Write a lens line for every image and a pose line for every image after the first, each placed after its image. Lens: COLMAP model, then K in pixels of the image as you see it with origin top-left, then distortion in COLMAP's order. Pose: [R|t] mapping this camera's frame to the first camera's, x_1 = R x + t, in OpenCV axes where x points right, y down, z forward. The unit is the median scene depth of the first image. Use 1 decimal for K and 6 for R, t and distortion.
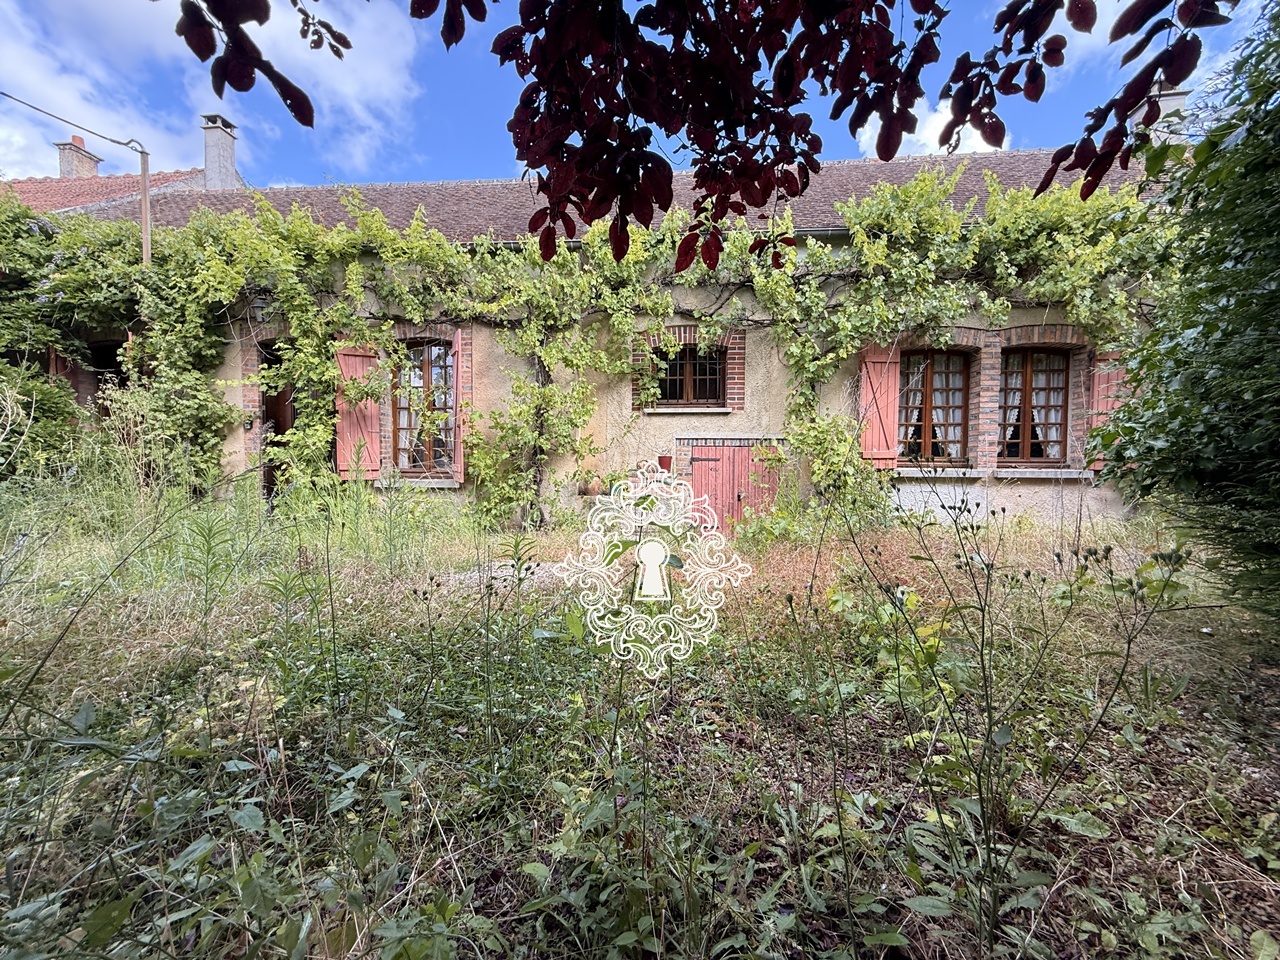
lens RADIAL K [[505.3, 0, 637.6], [0, 505.3, 480.7], [0, 0, 1]] dist [0.004772, -0.000904]
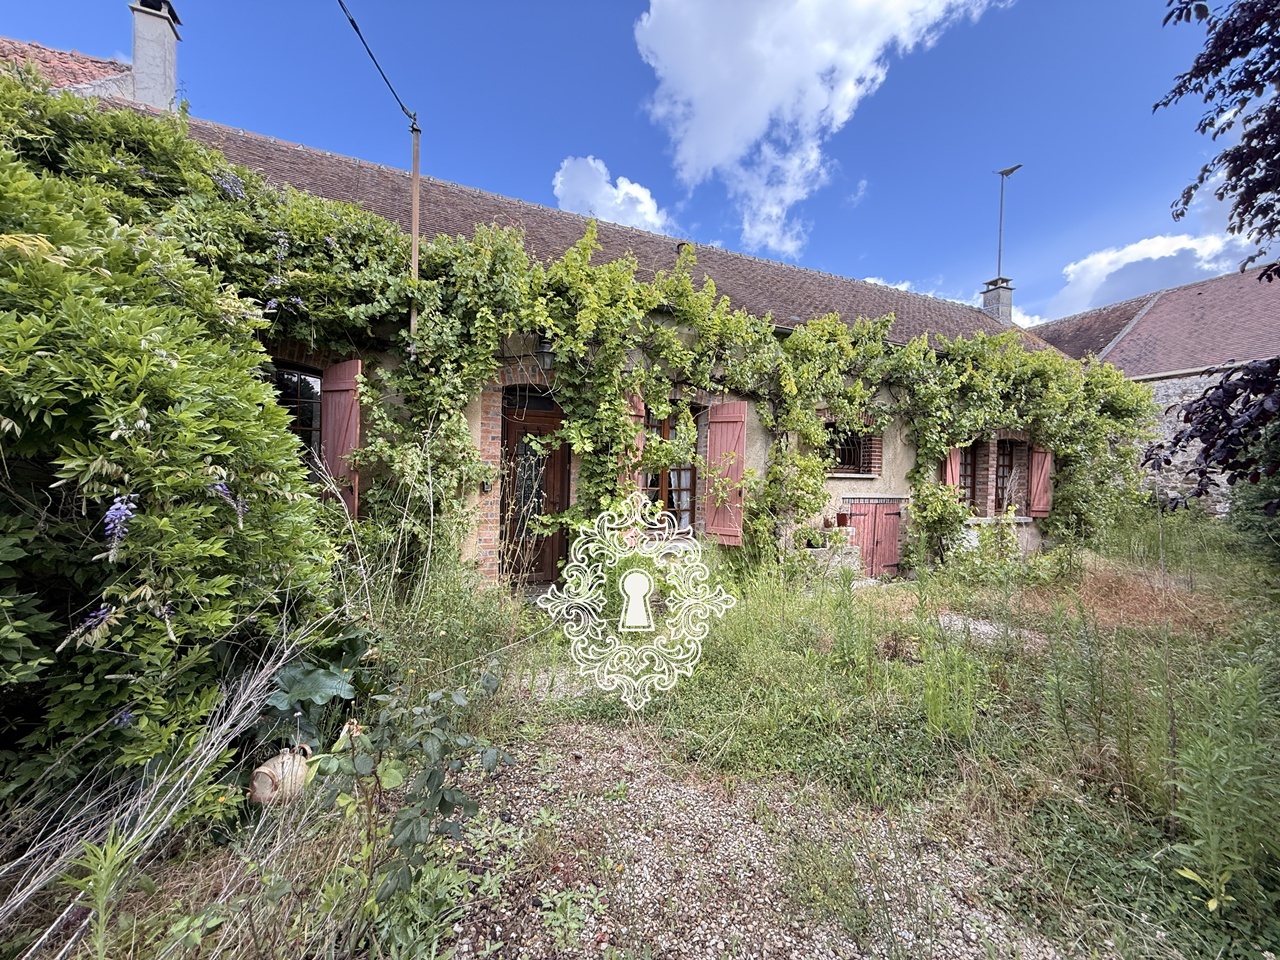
lens RADIAL K [[505.3, 0, 634.7], [0, 505.3, 477.8], [0, 0, 1]] dist [0.004772, -0.000904]
pose [[0.871493, 0.008872, 0.490328, -0.995388], [-0.001041, 0.999868, -0.016241, -0.114471], [-0.490407, 0.013643, 0.871387, 0.175288]]
